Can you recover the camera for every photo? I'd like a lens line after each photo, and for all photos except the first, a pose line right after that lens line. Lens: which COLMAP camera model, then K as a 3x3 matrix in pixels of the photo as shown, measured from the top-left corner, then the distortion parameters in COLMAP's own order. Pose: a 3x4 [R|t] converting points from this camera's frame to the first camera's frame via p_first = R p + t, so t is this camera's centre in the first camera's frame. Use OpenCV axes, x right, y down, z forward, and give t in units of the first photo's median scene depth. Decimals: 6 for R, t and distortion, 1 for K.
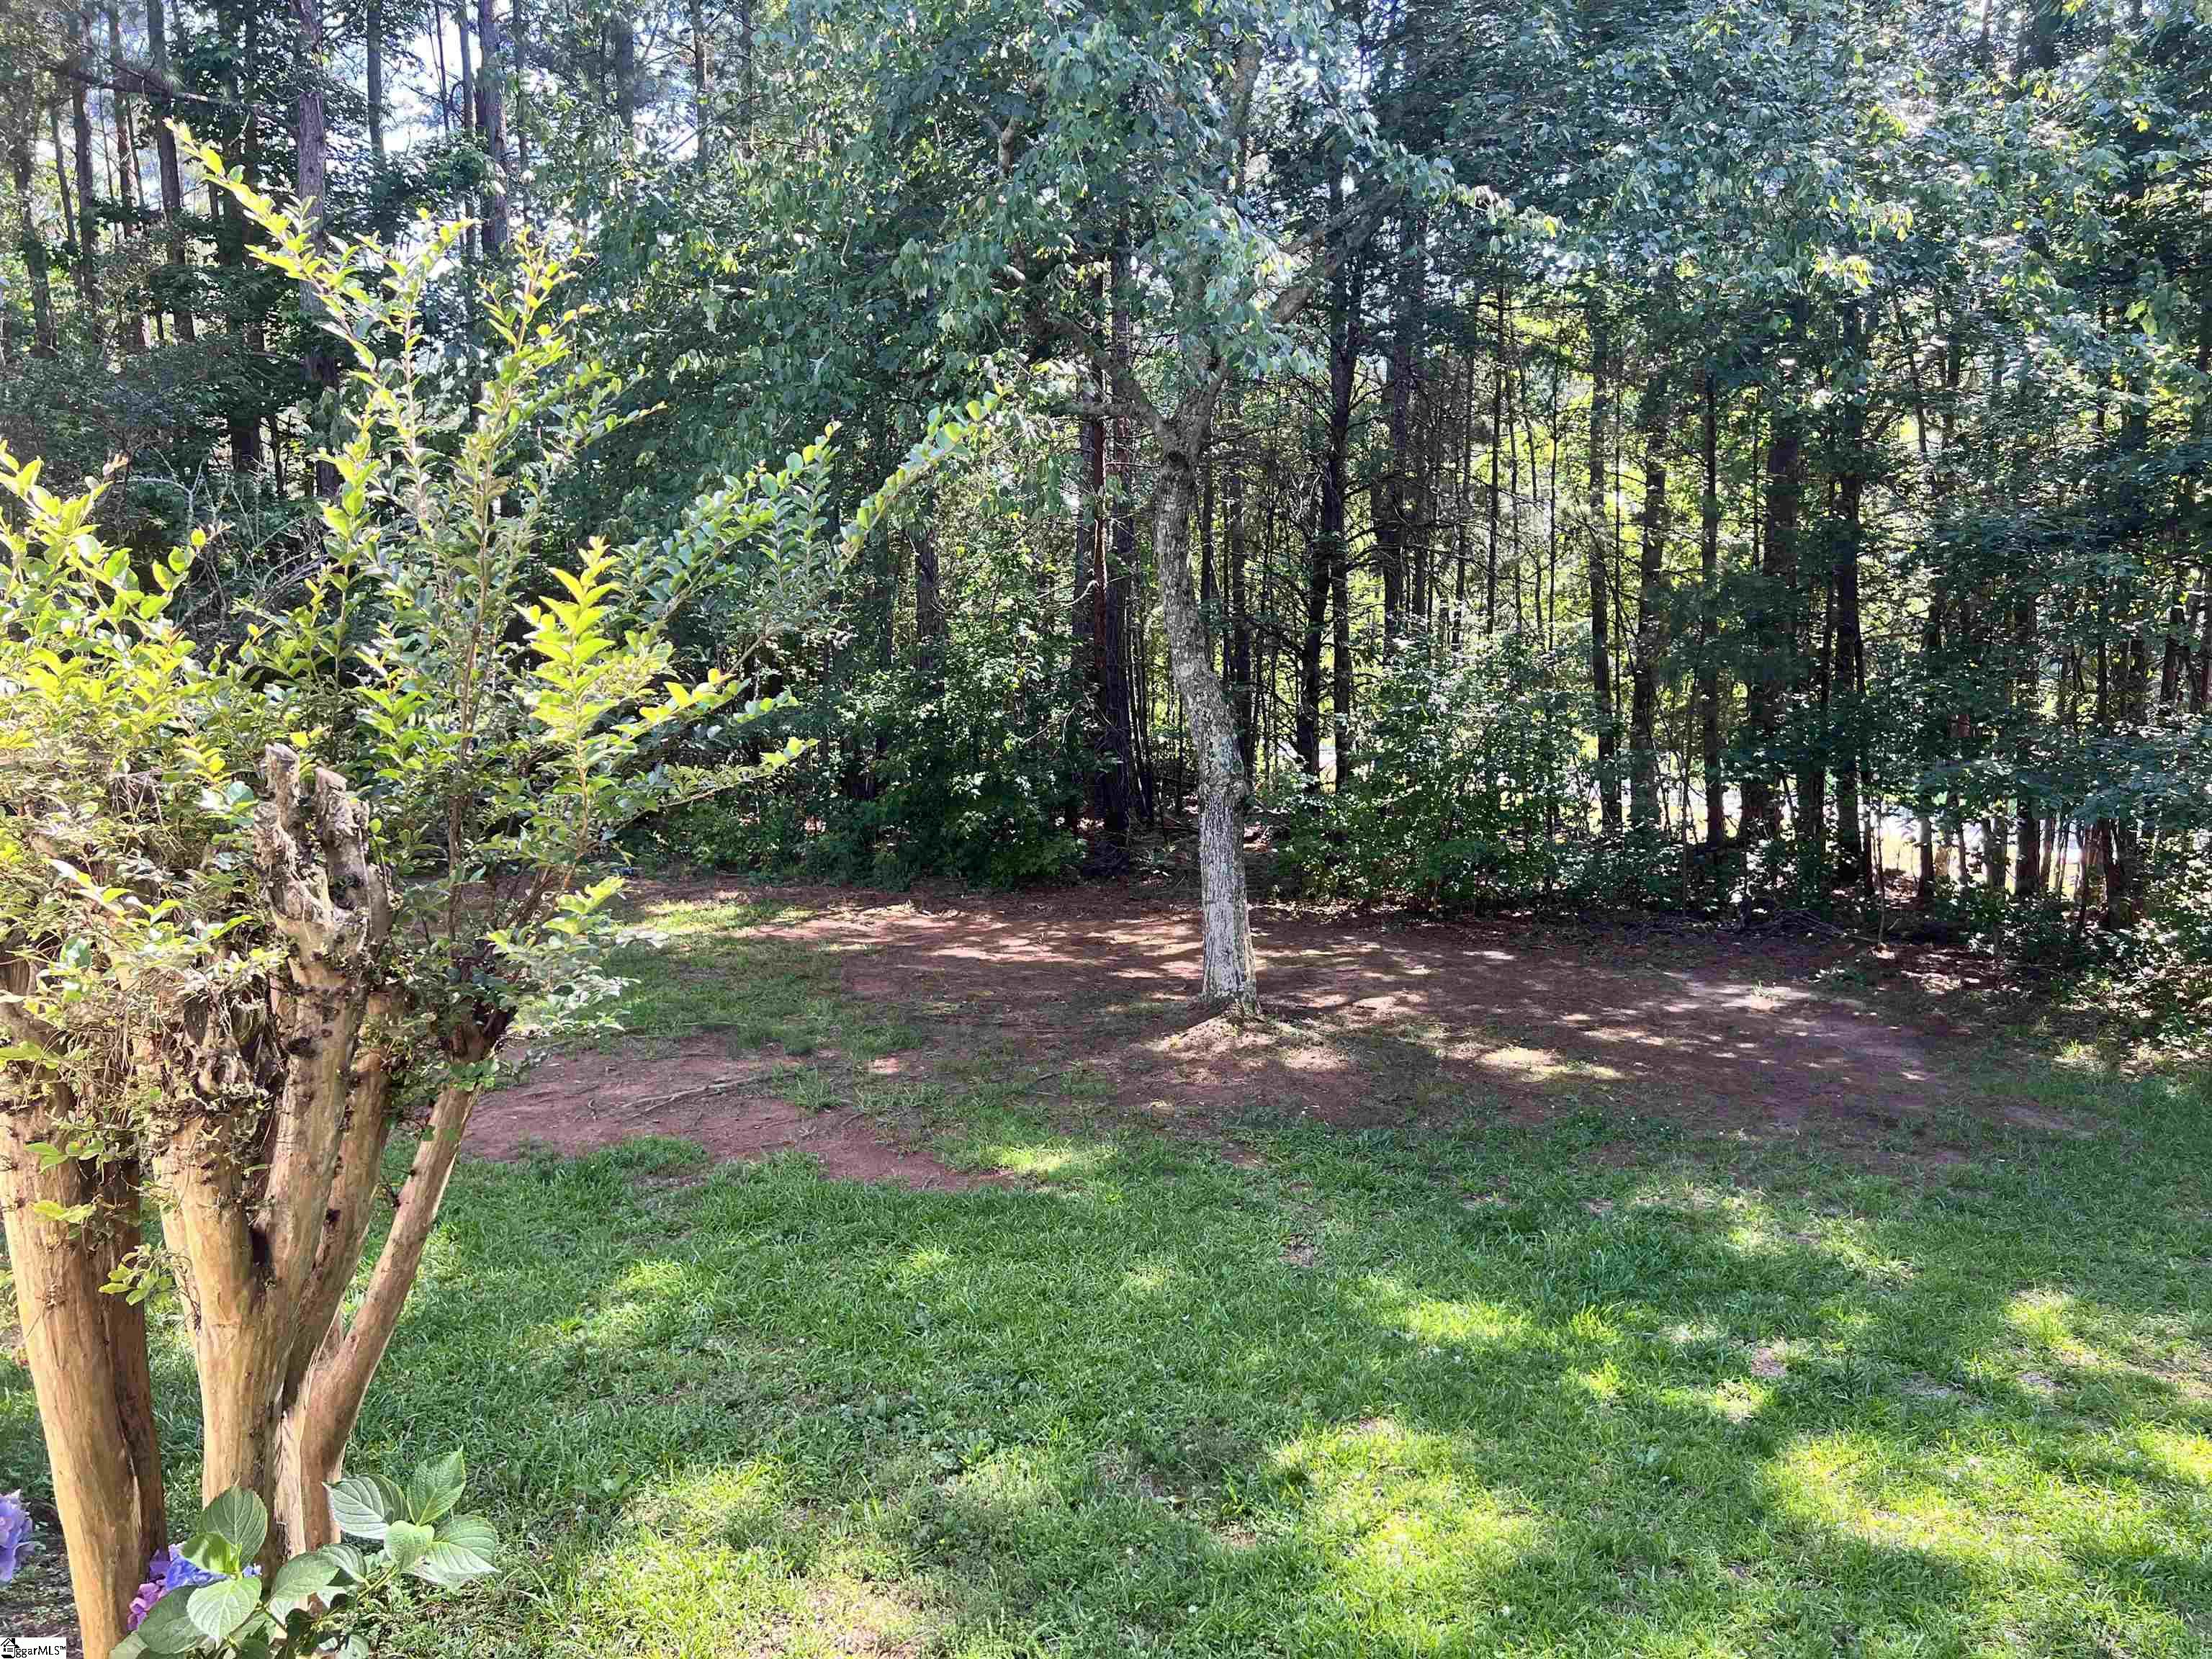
lens RADIAL K [[1651.3, 0, 1112.5], [0, 1651.3, 831.4], [0, 0, 1]] dist [0.082979, -0.091147]
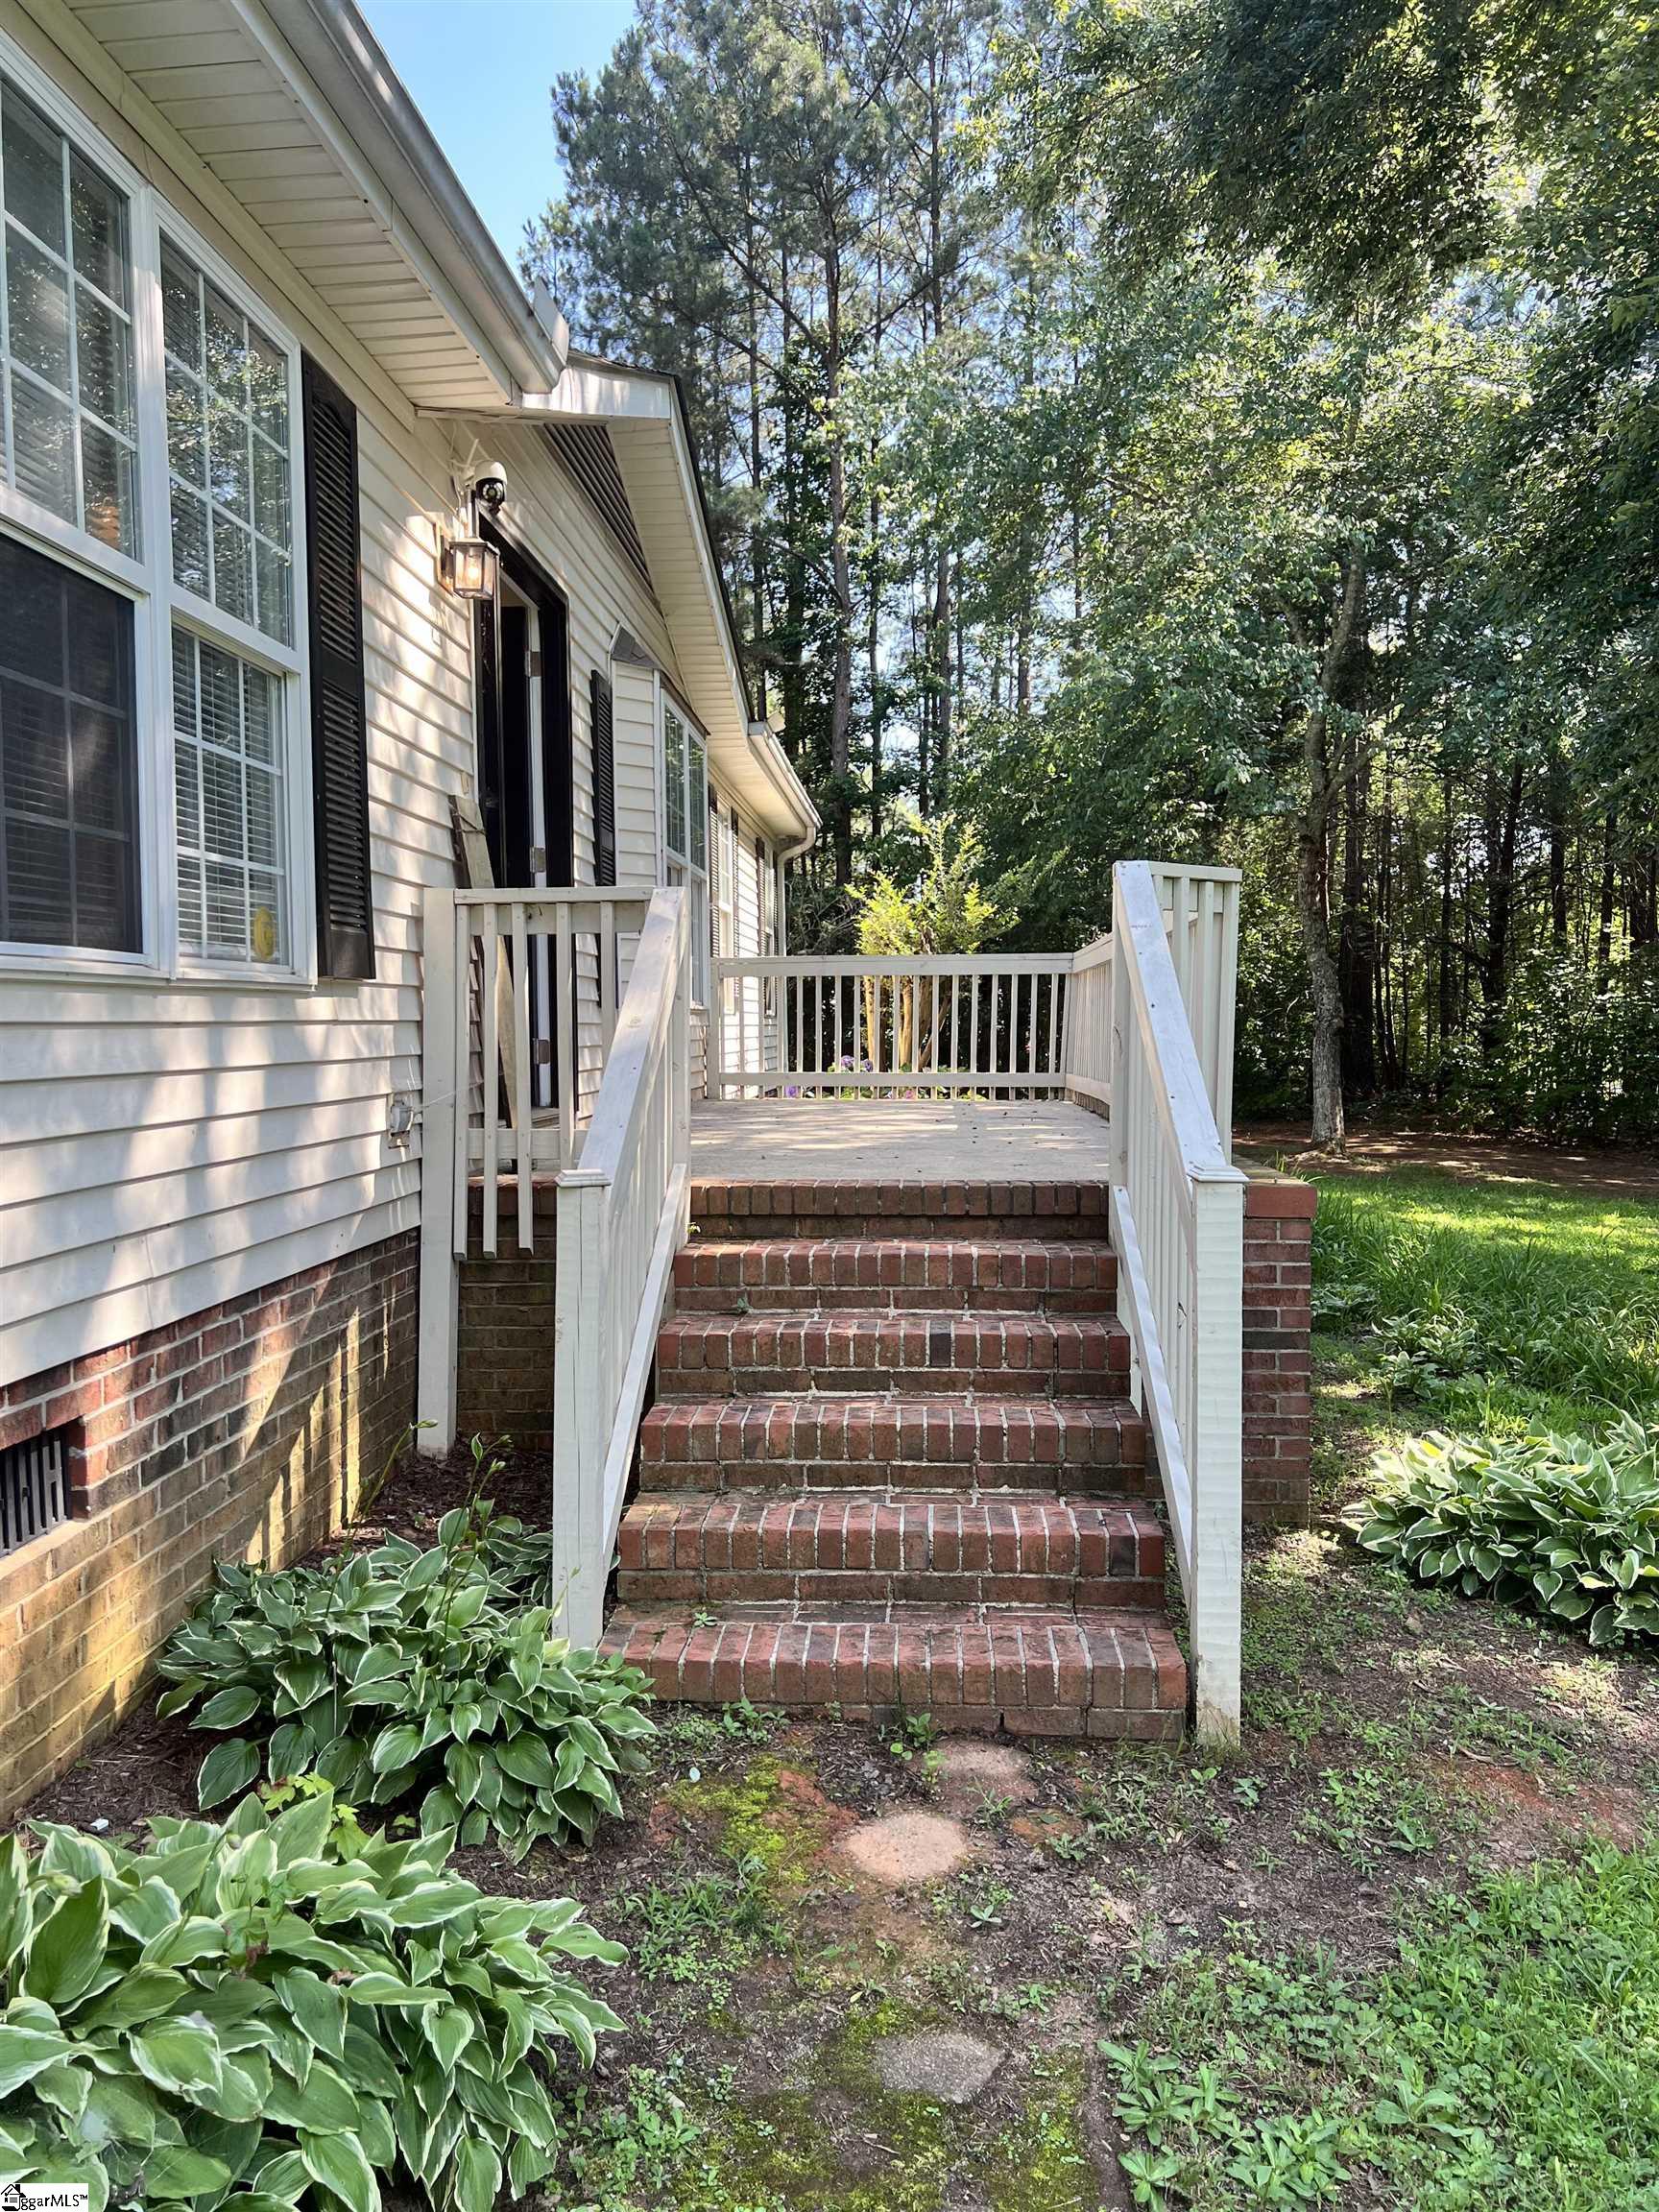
lens RADIAL K [[1662.2, 0, 822.4], [0, 1662.2, 1112.8], [0, 0, 1]] dist [0.064811, -0.070488]
pose [[0.918391, 0.011465, -0.395508, 0.452874], [-0.033166, 0.998293, -0.048076, 0.279425], [0.394282, 0.057270, 0.917204, -1.357830]]
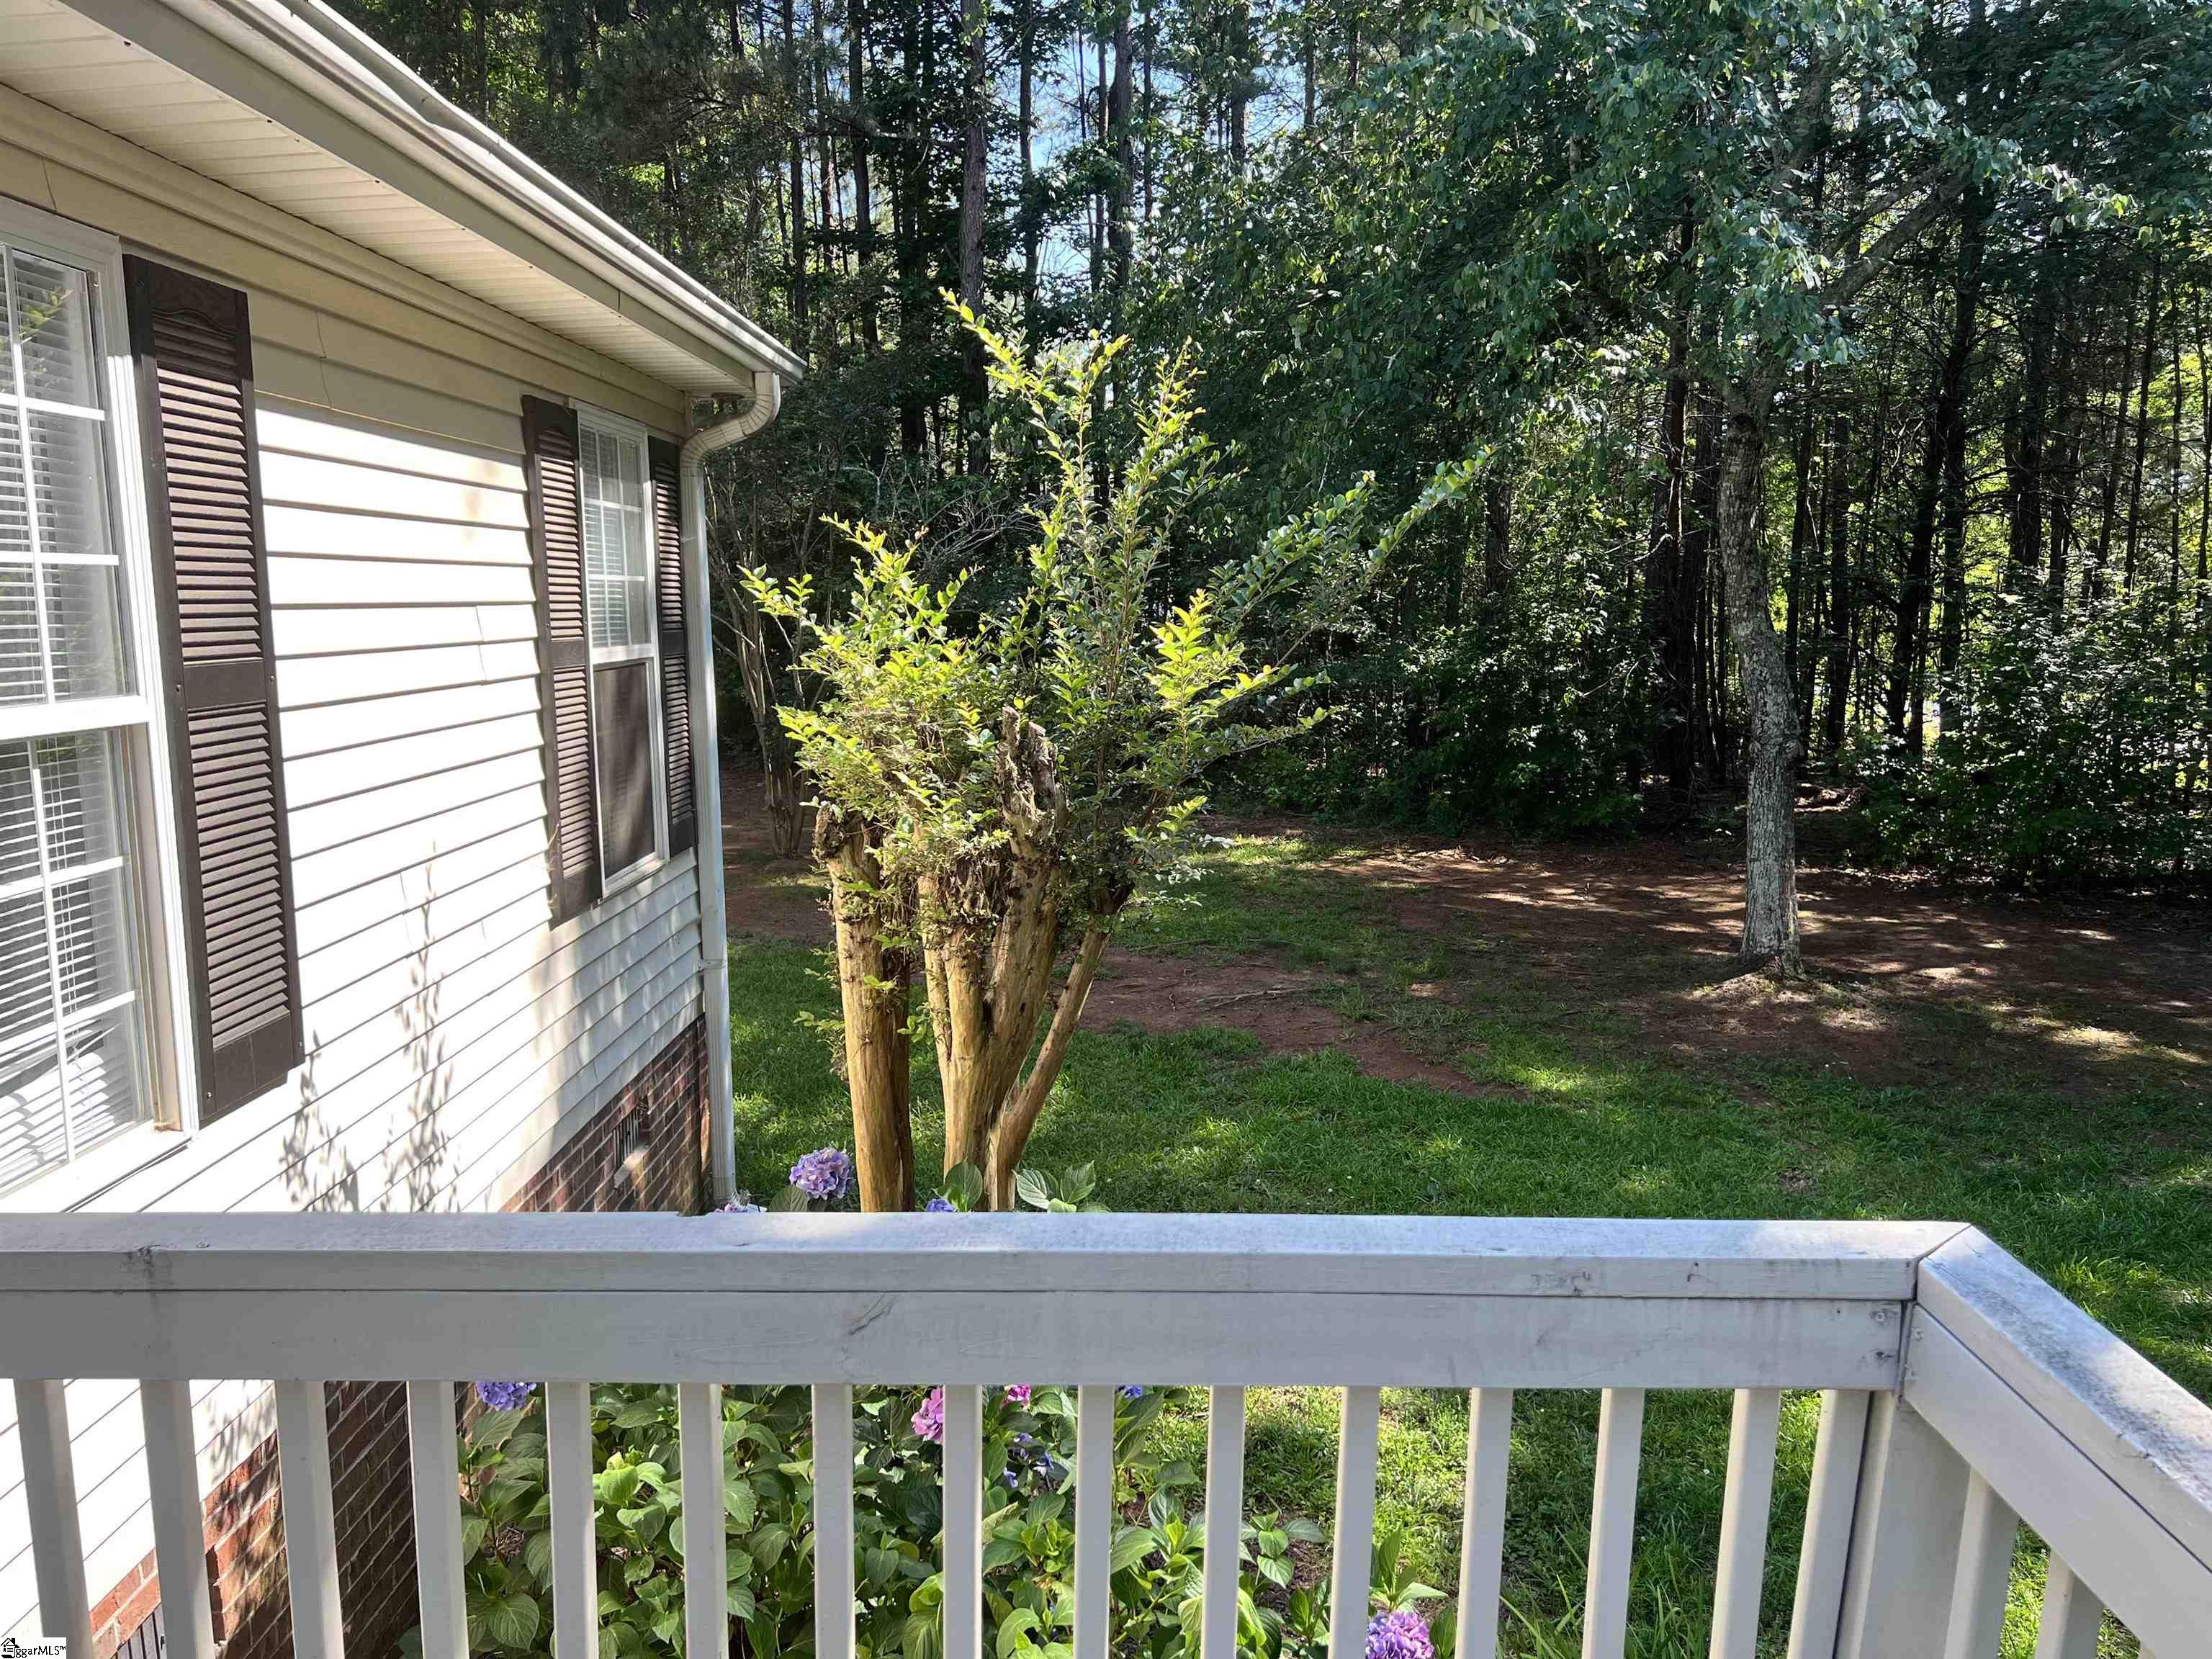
lens RADIAL K [[1658.3, 0, 1138.2], [0, 1658.3, 842.7], [0, 0, 1]] dist [0.117510, -0.155515]
pose [[0.946665, 0.049981, -0.318319, 0.047690], [-0.037795, 0.998301, 0.044347, 0.001195], [0.319995, -0.029951, 0.946946, -0.164722]]
